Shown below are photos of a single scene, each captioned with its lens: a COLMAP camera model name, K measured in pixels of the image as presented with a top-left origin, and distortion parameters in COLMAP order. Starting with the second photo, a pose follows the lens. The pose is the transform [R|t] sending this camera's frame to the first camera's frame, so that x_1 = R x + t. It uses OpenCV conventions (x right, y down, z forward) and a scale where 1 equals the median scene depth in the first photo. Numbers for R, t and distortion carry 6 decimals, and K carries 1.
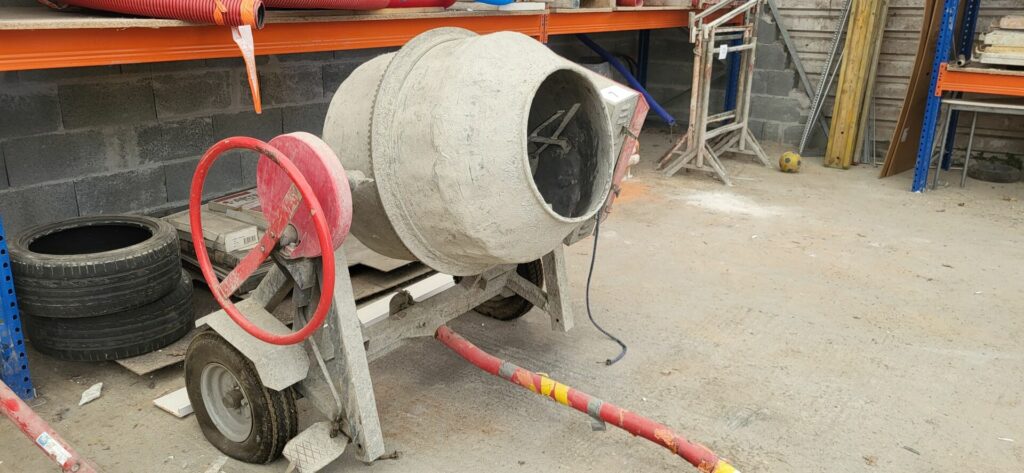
lens RADIAL K [[780.6, 0, 512.0], [0, 780.6, 236.5], [0, 0, 1]] dist [0.043935, -0.009184]
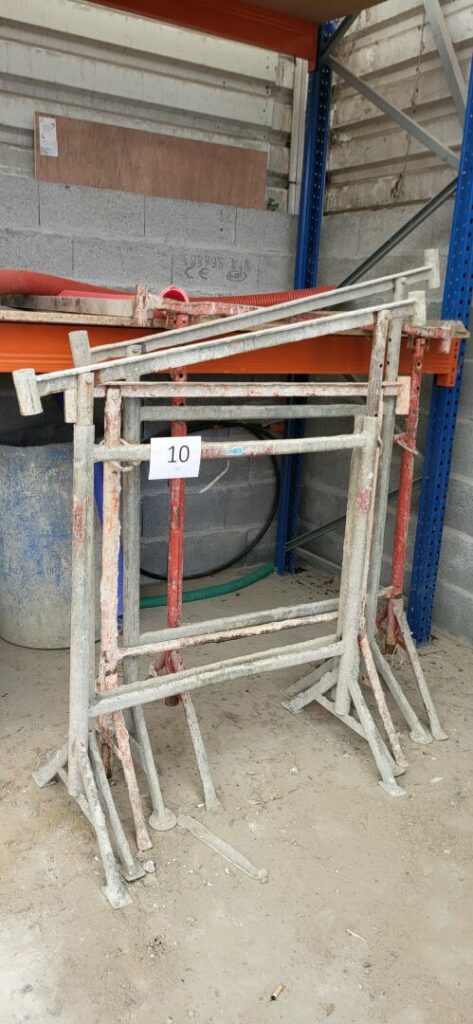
lens RADIAL K [[780.6, 0, 236.5], [0, 780.6, 512.0], [0, 0, 1]] dist [0.043935, -0.009184]
pose [[0.918922, 0.131698, -0.371804, 0.412395], [-0.154213, 0.987540, -0.031341, -0.204377], [0.363043, 0.086137, 0.927782, 0.701480]]
